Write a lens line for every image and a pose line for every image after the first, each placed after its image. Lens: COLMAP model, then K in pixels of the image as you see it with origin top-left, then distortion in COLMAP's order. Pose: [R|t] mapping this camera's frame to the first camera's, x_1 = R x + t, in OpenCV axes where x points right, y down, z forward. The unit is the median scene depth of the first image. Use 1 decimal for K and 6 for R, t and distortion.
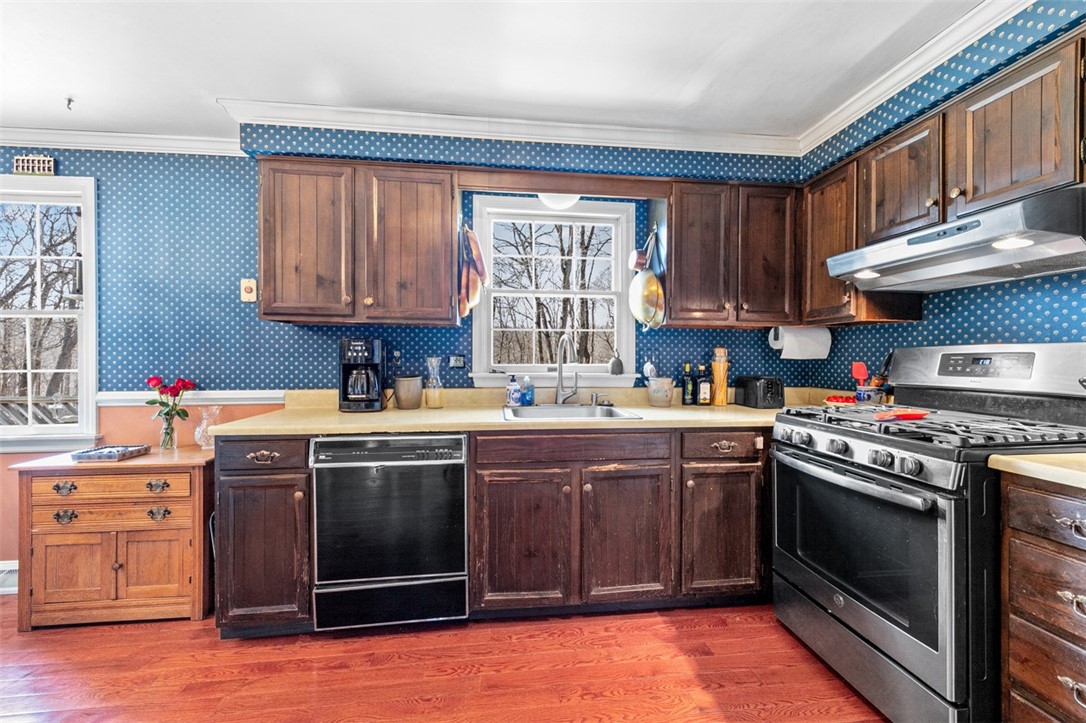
lens RADIAL K [[422.2, 0, 543.0], [0, 422.2, 361.5], [0, 0, 1]] dist [0.000215, 0.000030]
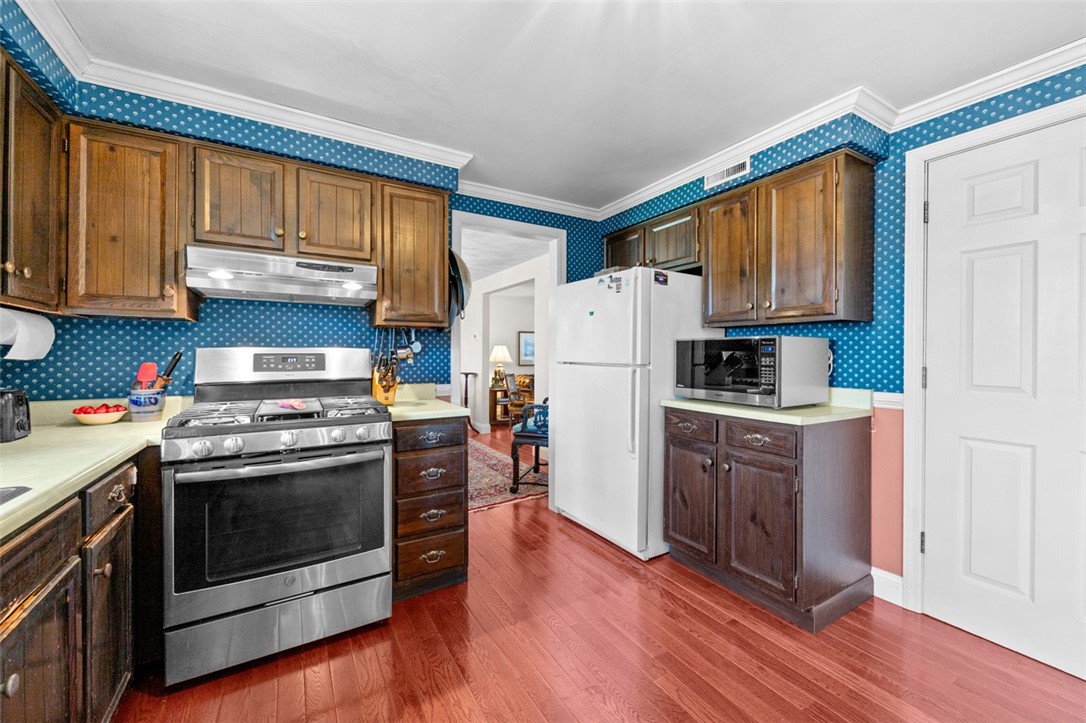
lens RADIAL K [[439.5, 0, 567.8], [0, 439.5, 360.2], [0, 0, 1]] dist [0.000487, 0.000078]
pose [[-0.435166, -0.003381, 0.900344, -0.510031], [0.011861, 0.999885, 0.009488, -0.001399], [-0.900272, 0.014808, -0.435075, 0.671545]]
